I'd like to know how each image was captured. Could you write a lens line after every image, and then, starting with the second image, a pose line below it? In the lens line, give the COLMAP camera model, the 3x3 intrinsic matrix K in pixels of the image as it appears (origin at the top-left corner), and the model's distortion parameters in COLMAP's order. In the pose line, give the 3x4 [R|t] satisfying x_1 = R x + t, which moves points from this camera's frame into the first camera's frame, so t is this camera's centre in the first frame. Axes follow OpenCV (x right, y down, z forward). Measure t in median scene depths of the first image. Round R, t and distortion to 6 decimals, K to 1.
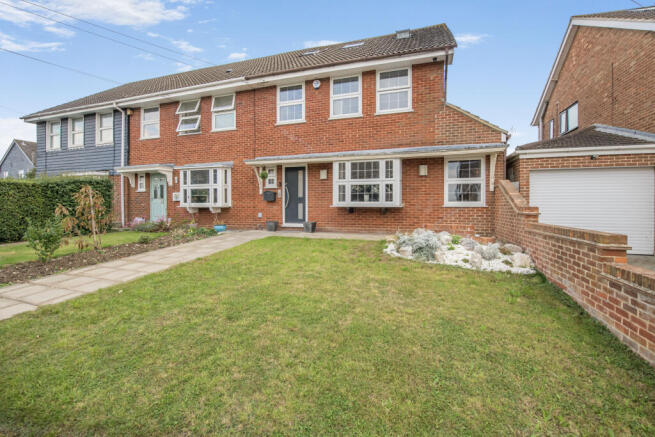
lens RADIAL K [[290.8, 0, 314.1], [0, 290.8, 207.4], [0, 0, 1]] dist [-0.015608, 0.000524]
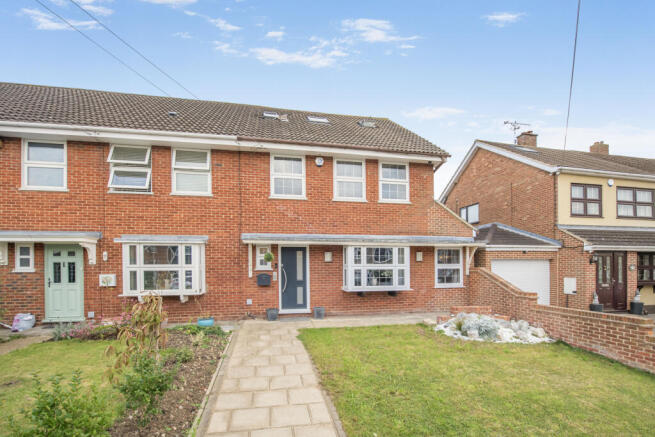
lens RADIAL K [[311.8, 0, 324.5], [0, 311.8, 266.4], [0, 0, 1]] dist [-0.006794, -0.000415]
pose [[0.860882, -0.005017, 0.508779, -0.477160], [0.010693, 0.999909, -0.008234, -0.069538], [-0.508691, 0.012529, 0.860858, 0.112193]]
